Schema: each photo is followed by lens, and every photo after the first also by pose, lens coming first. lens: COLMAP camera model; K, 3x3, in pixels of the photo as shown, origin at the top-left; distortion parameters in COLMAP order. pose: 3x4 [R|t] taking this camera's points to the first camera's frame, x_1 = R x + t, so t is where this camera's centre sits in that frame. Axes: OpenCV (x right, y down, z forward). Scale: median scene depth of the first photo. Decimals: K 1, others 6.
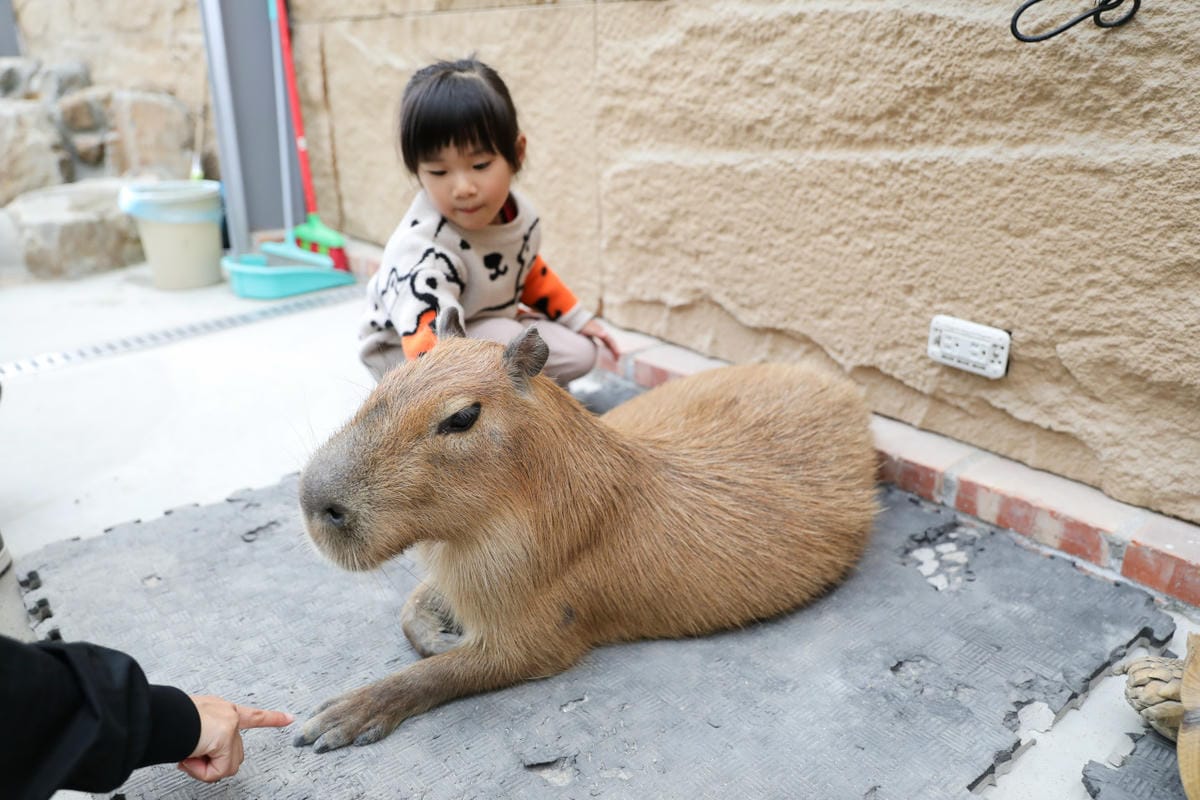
lens RADIAL K [[888.0, 0, 600.0], [0, 888.0, 400.0], [0, 0, 1]] dist [-0.037076, 0.002226]
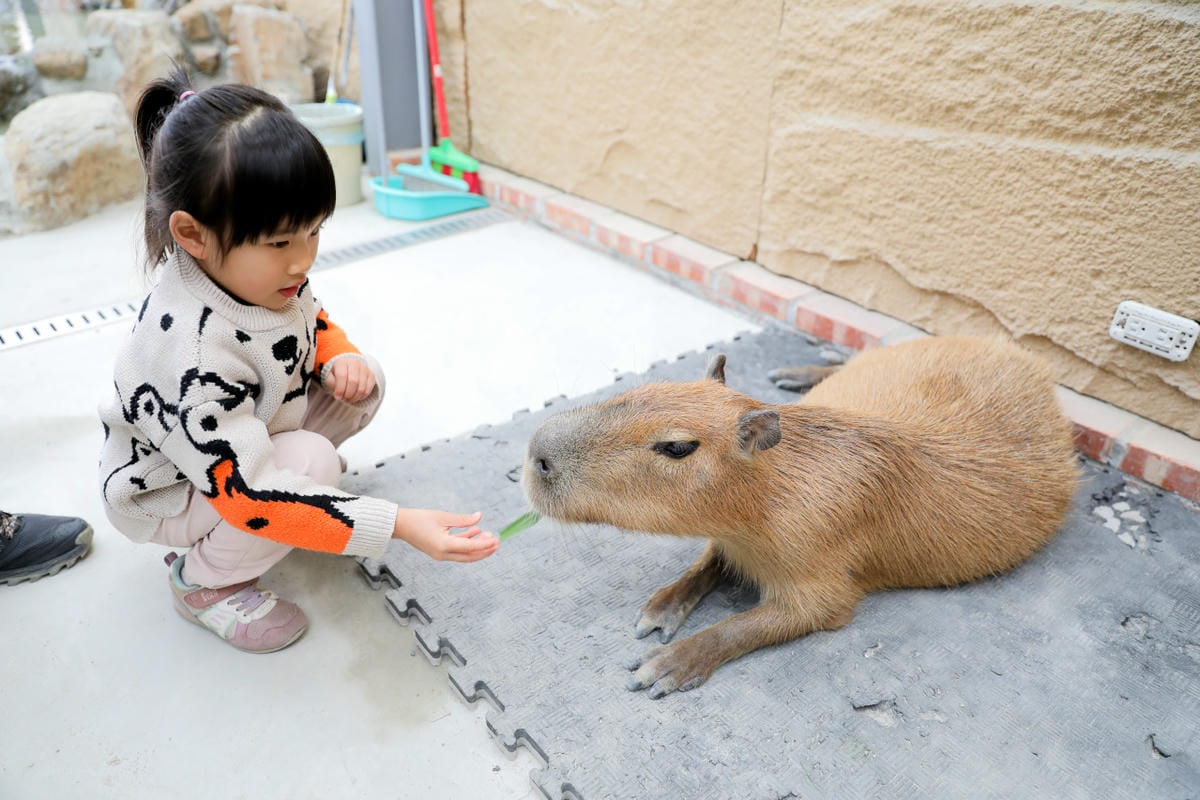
lens RADIAL K [[792.4, 0, 600.0], [0, 792.4, 400.0], [0, 0, 1]] dist [-0.087466, 0.064123]
pose [[0.999286, 0.035895, 0.011789, -0.283345], [-0.037234, 0.988562, 0.146147, -0.085673], [-0.006408, -0.146481, 0.989193, 0.012987]]
